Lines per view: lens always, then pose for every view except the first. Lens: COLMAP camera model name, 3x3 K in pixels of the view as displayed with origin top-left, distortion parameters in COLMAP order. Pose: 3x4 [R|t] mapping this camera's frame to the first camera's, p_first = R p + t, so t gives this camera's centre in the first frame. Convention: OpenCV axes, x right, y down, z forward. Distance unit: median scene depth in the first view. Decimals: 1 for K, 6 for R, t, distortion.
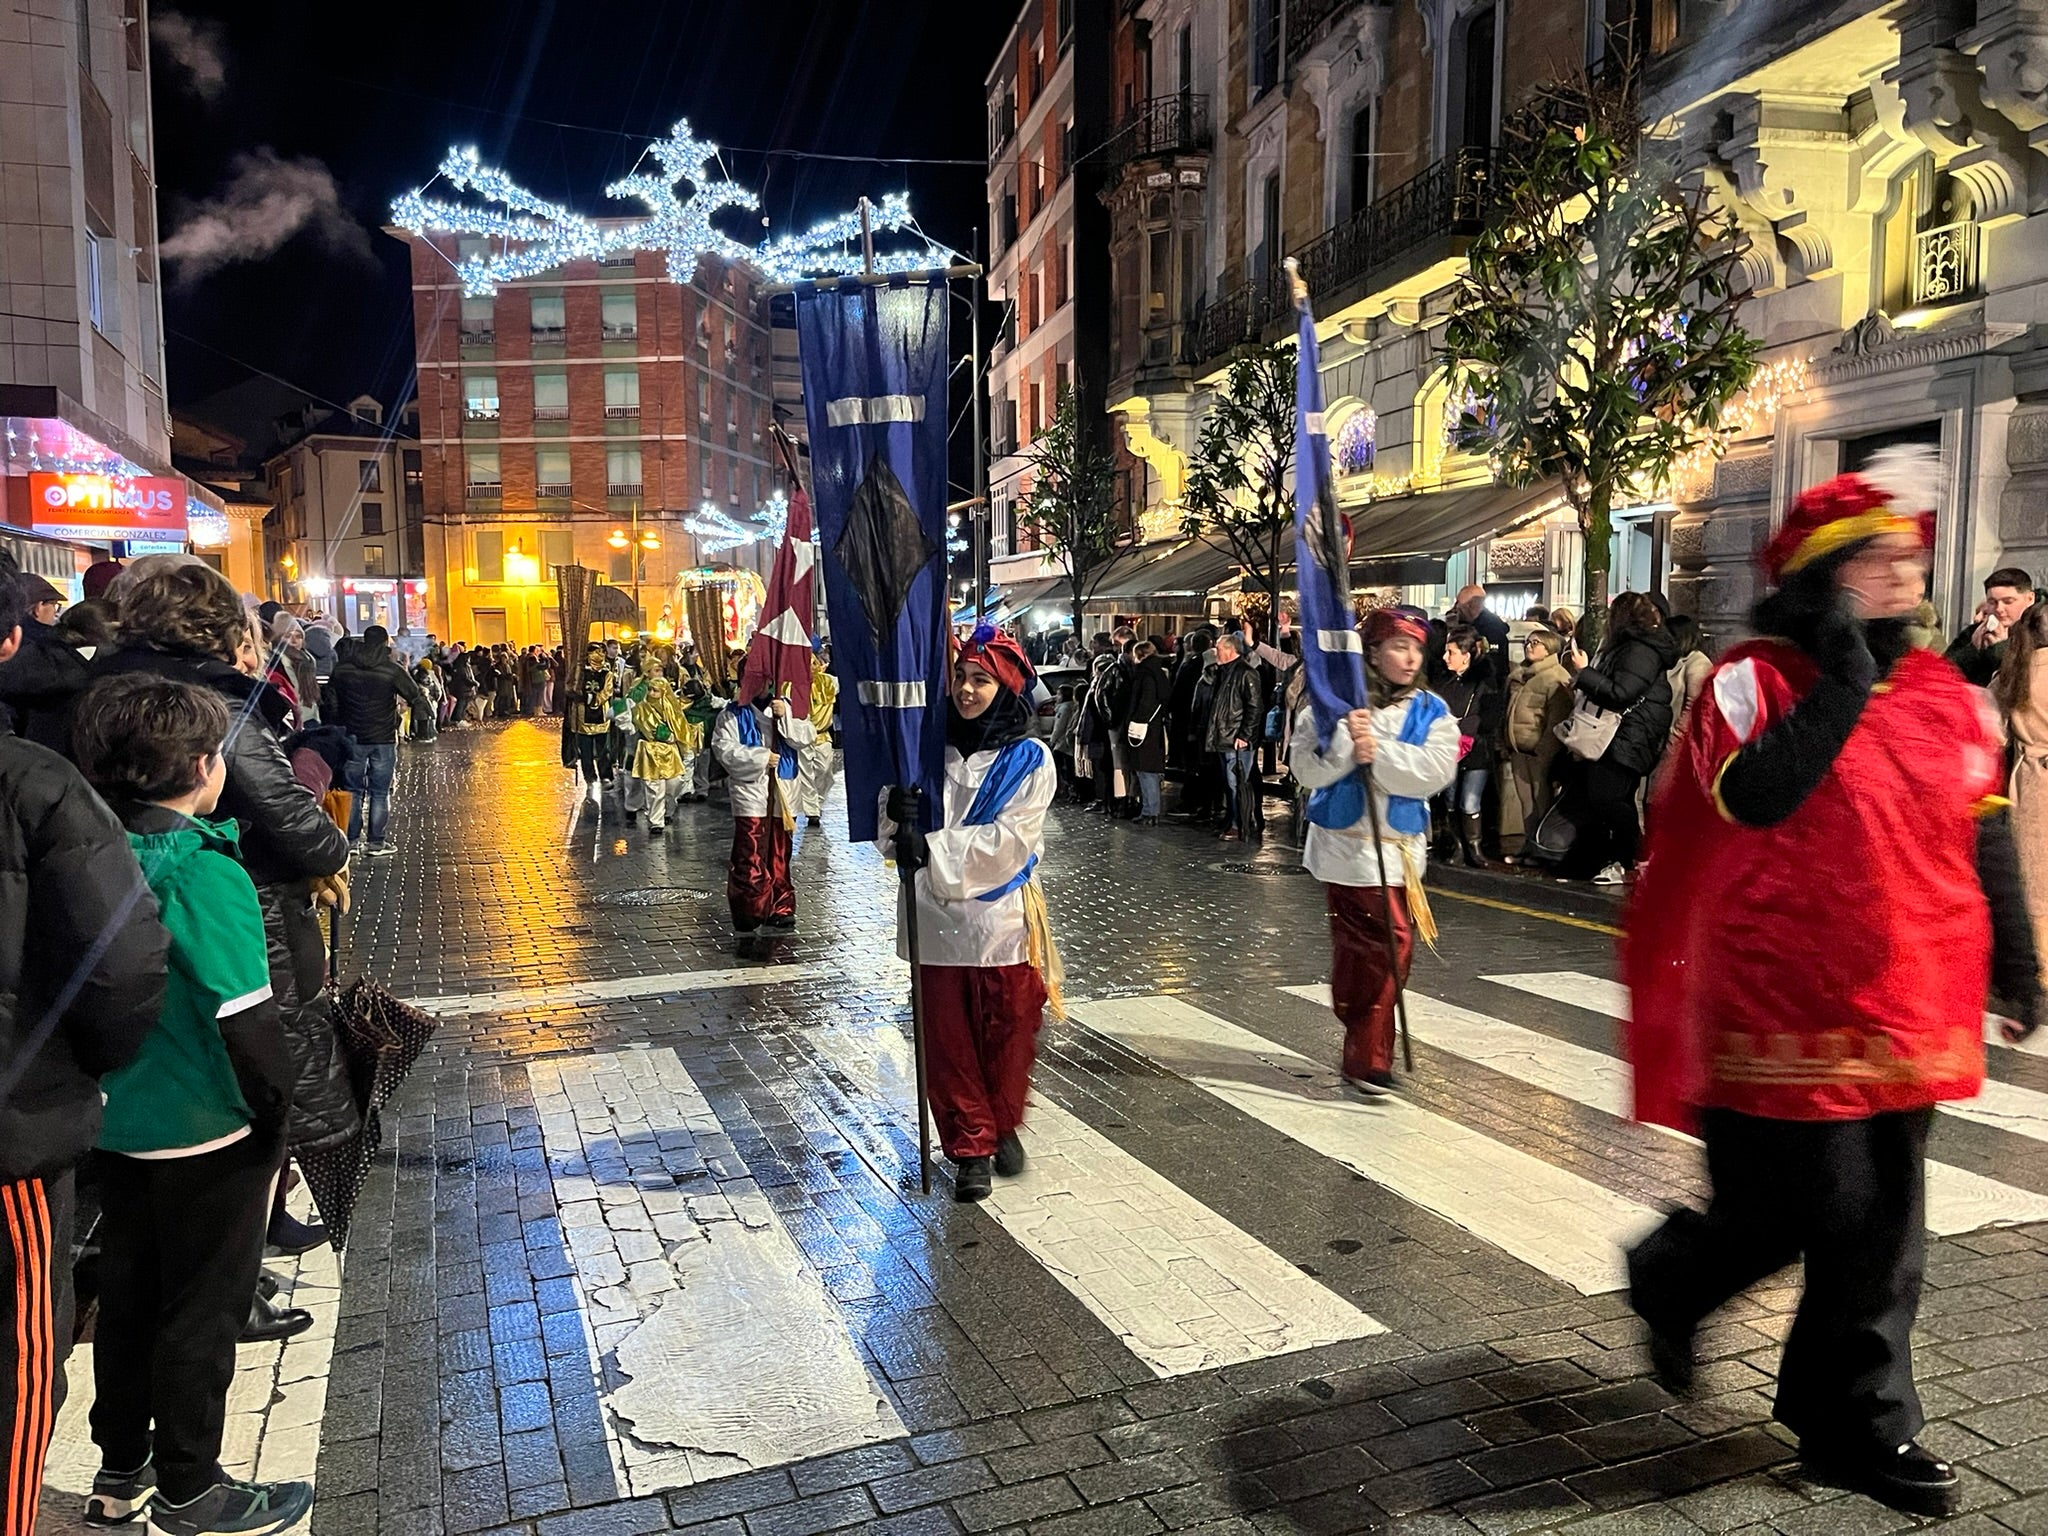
lens RADIAL K [[1561.4, 0, 999.2], [0, 1561.4, 777.8], [0, 0, 1]] dist [0.056698, -0.084423]
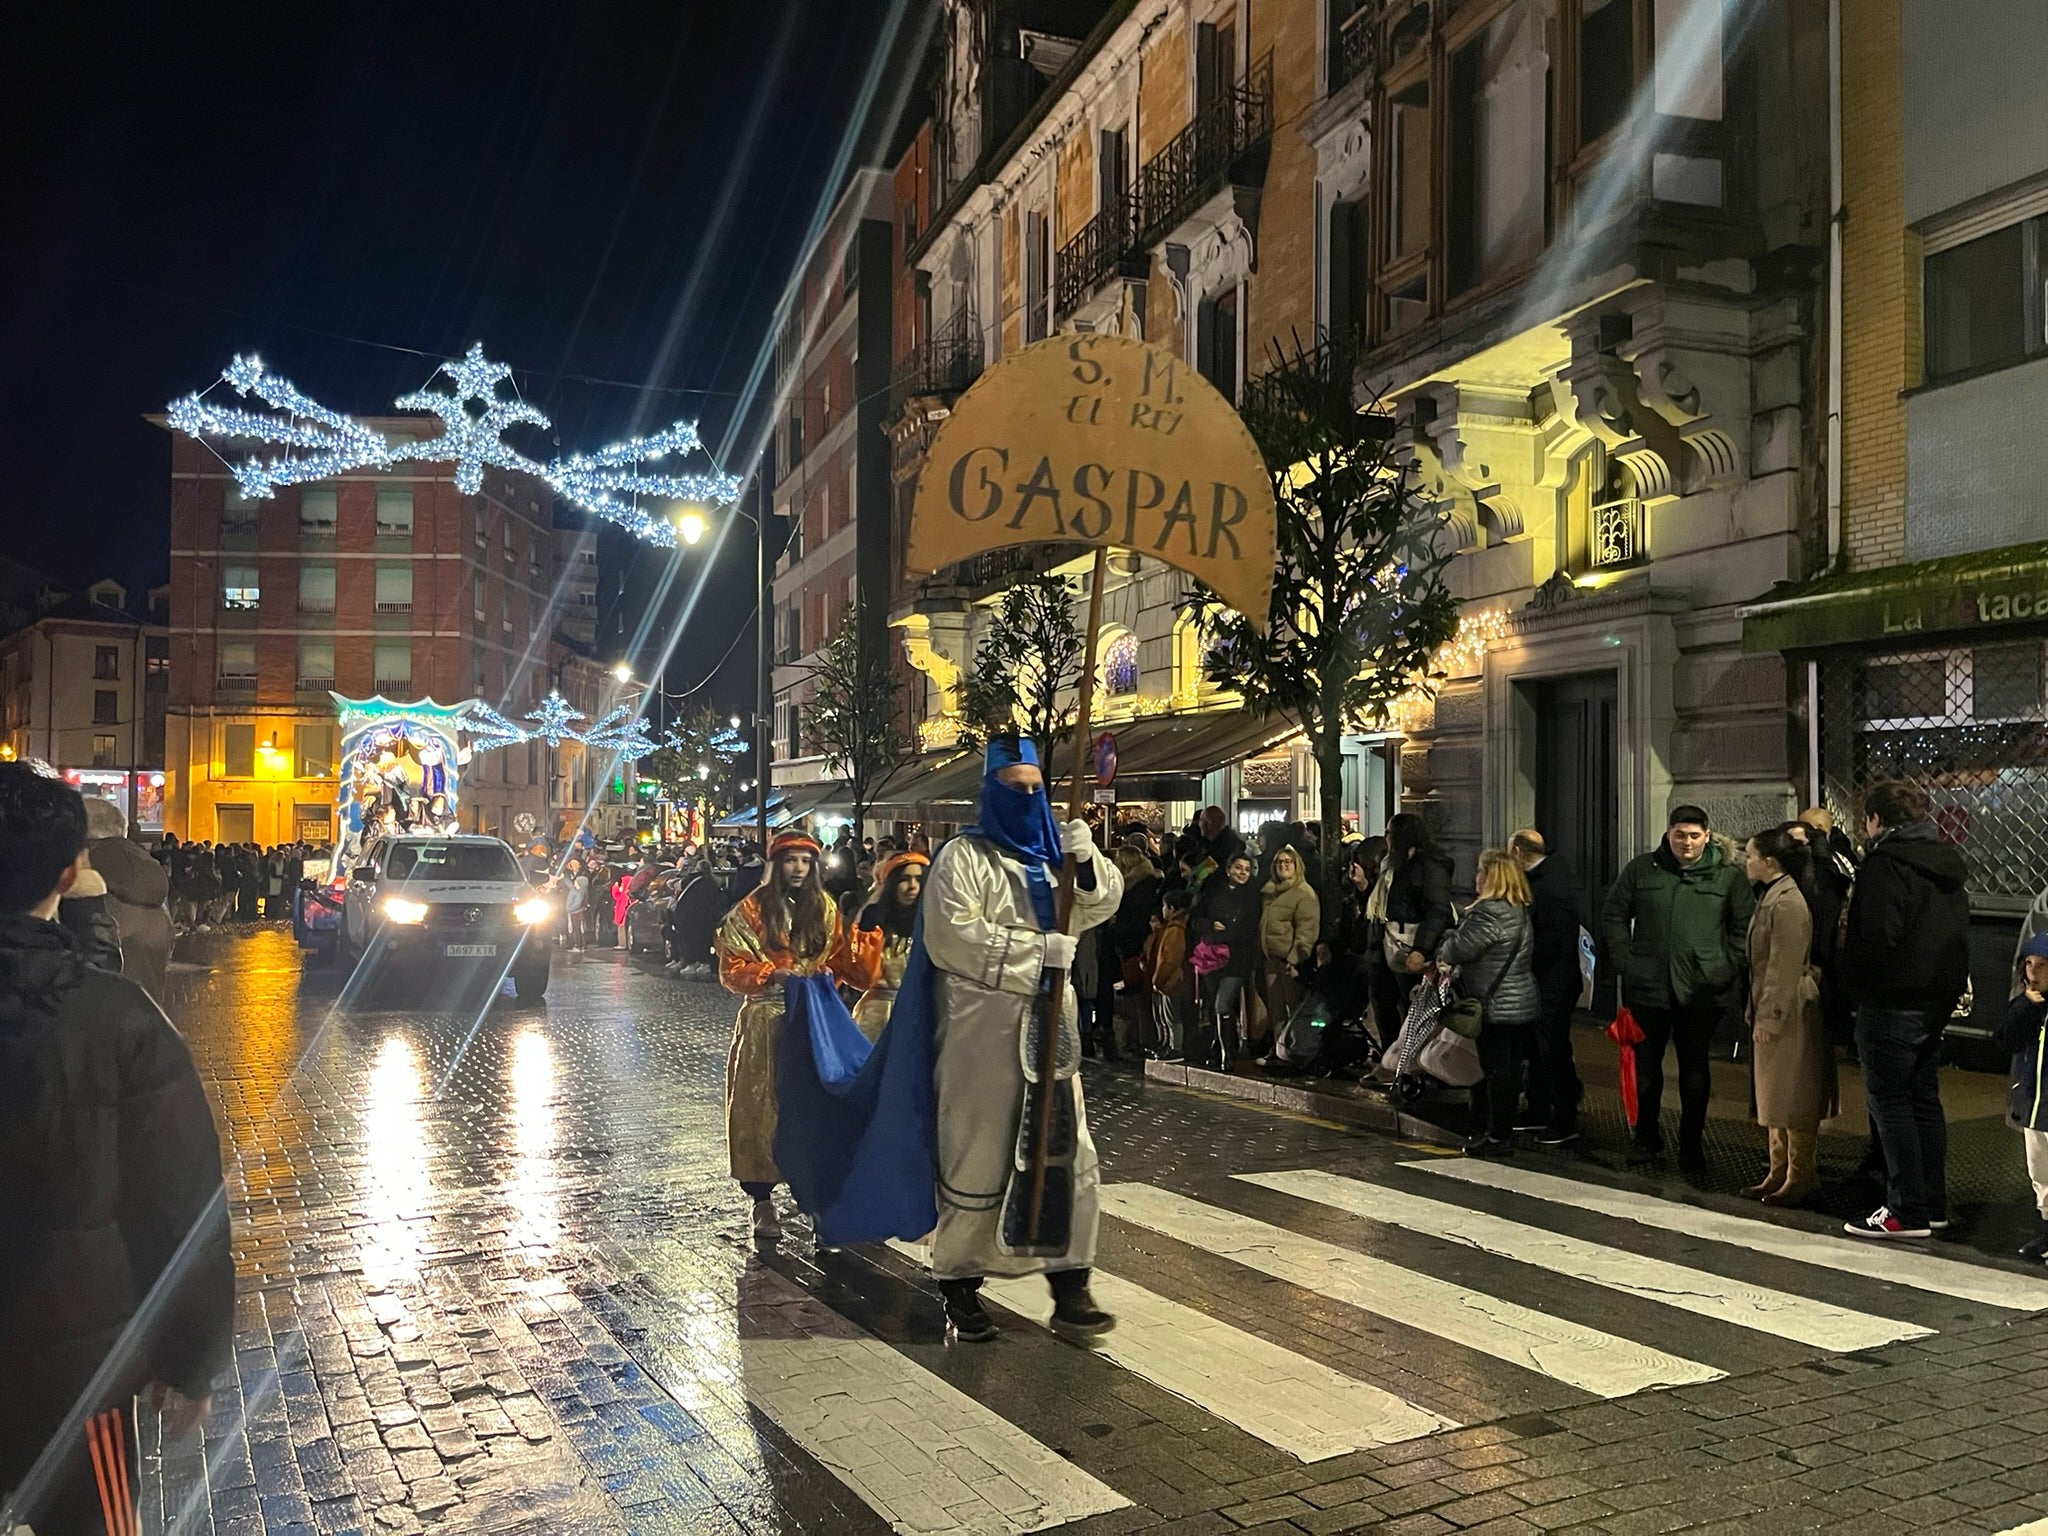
lens RADIAL K [[1561.2, 0, 1014.6], [0, 1561.2, 778.1], [0, 0, 1]] dist [0.029980, -0.008979]
pose [[0.988583, 0.017454, 0.149661, -0.001785], [0.001860, 0.991779, -0.127949, -0.002516], [-0.150663, 0.126766, 0.980424, -0.025077]]
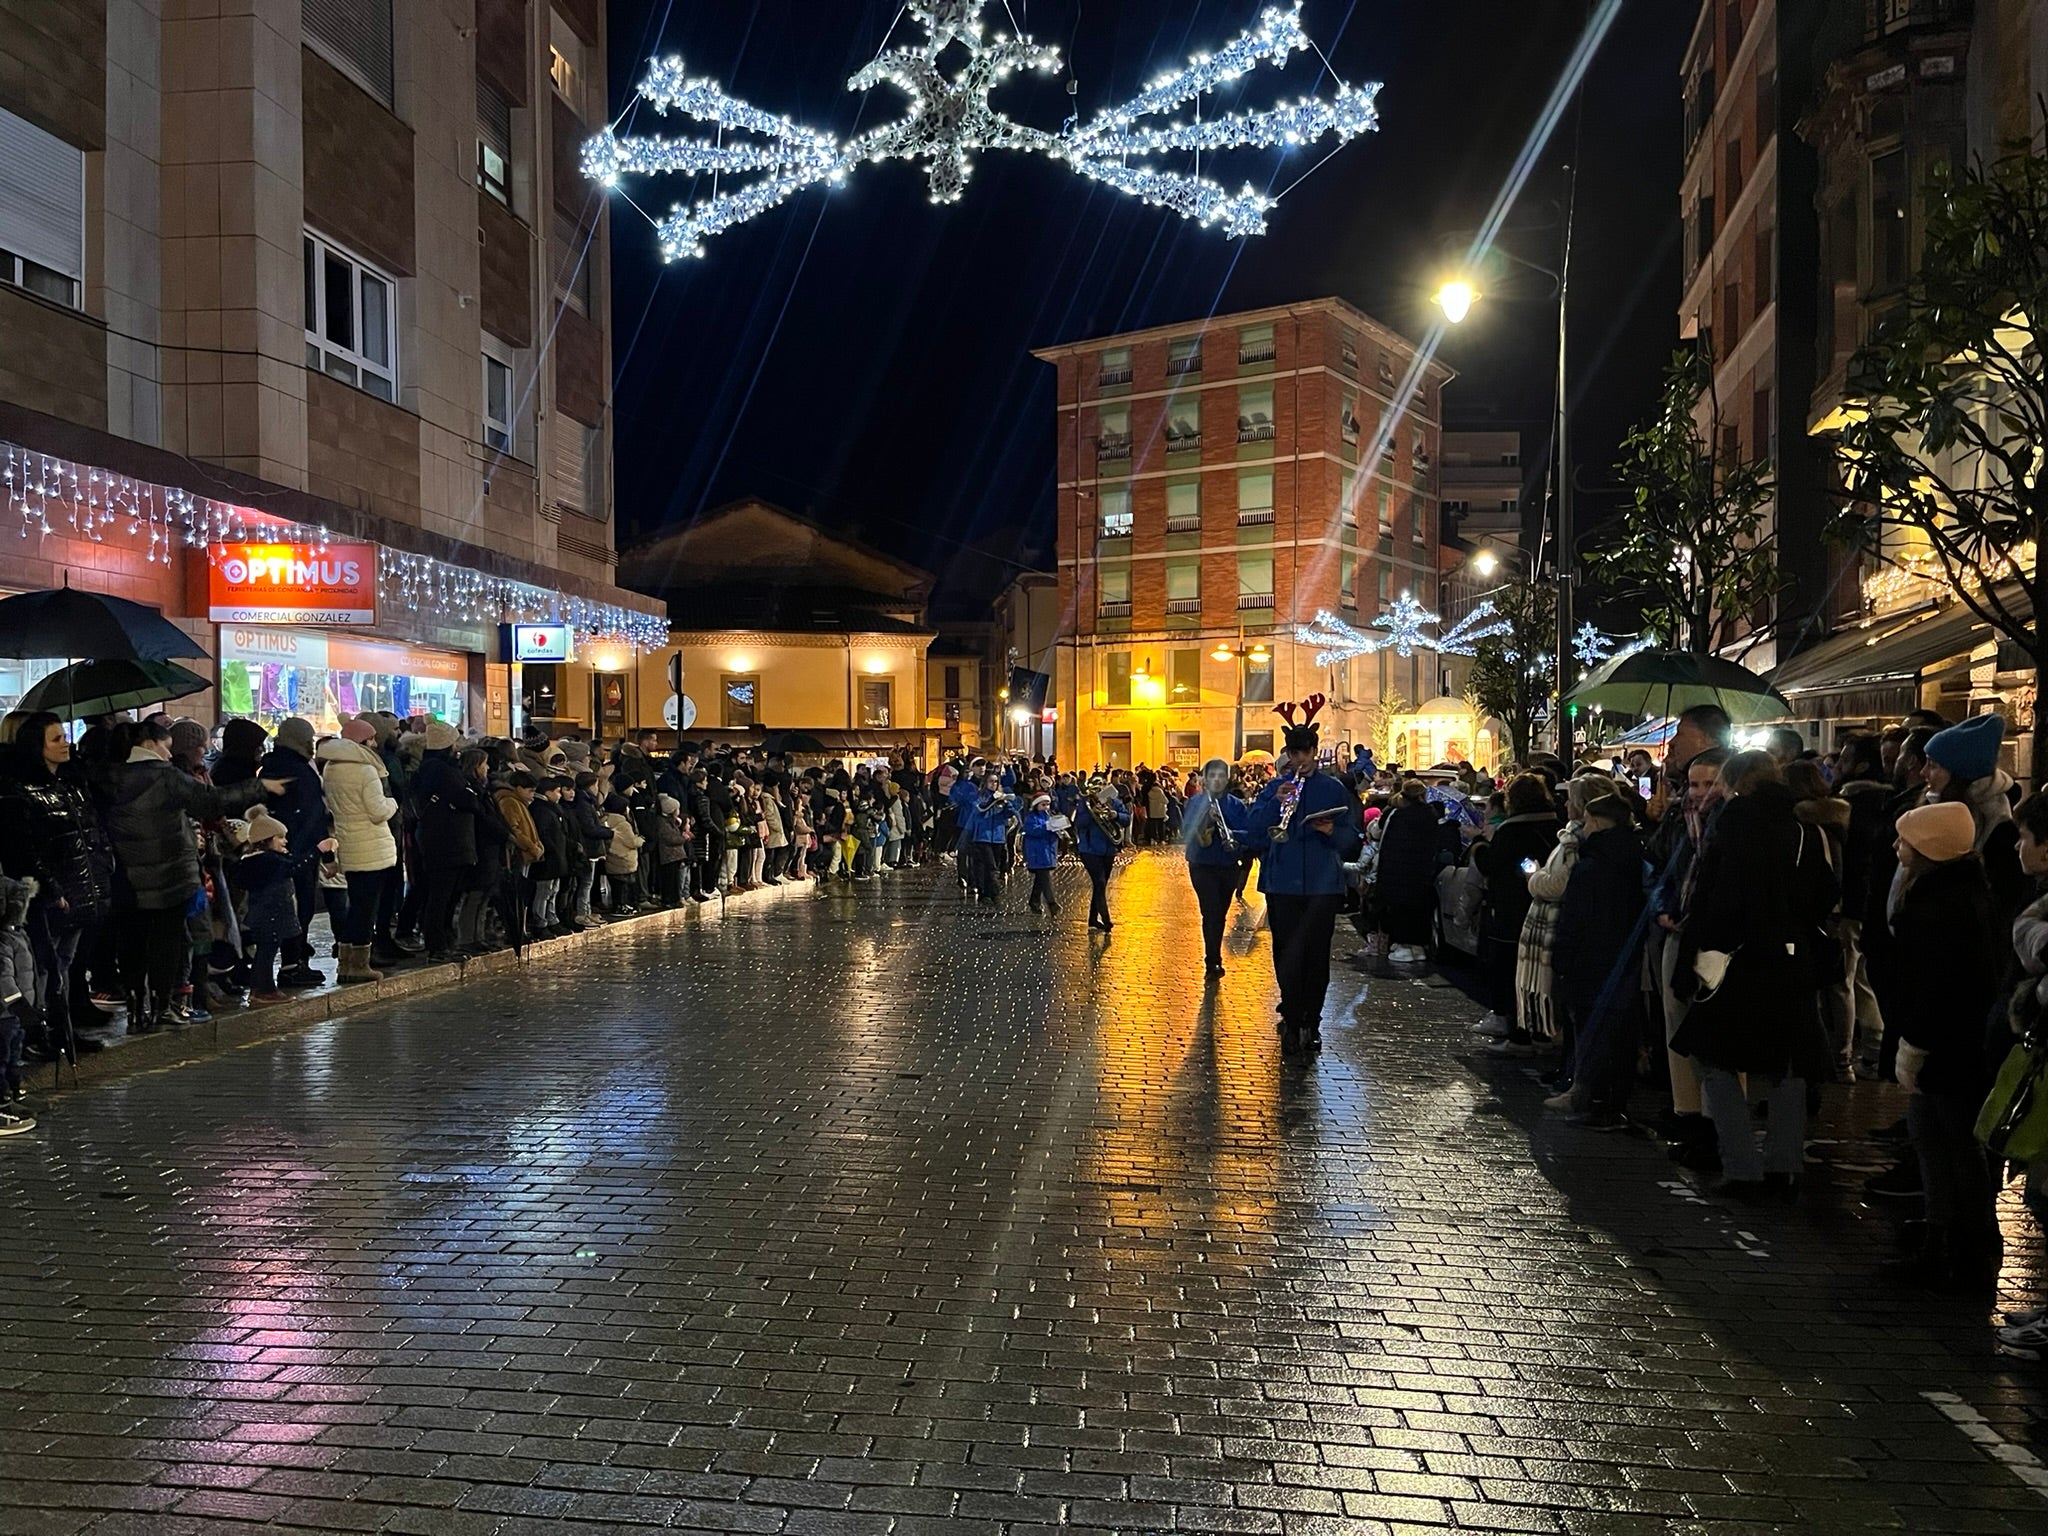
lens RADIAL K [[1551.9, 0, 1022.6], [0, 1551.9, 775.6], [0, 0, 1]] dist [0.074673, -0.103808]
pose [[0.900909, 0.009365, -0.433906, 0.108224], [-0.045933, 0.996210, -0.073867, -0.034397], [0.431570, 0.086478, 0.897925, 0.460403]]
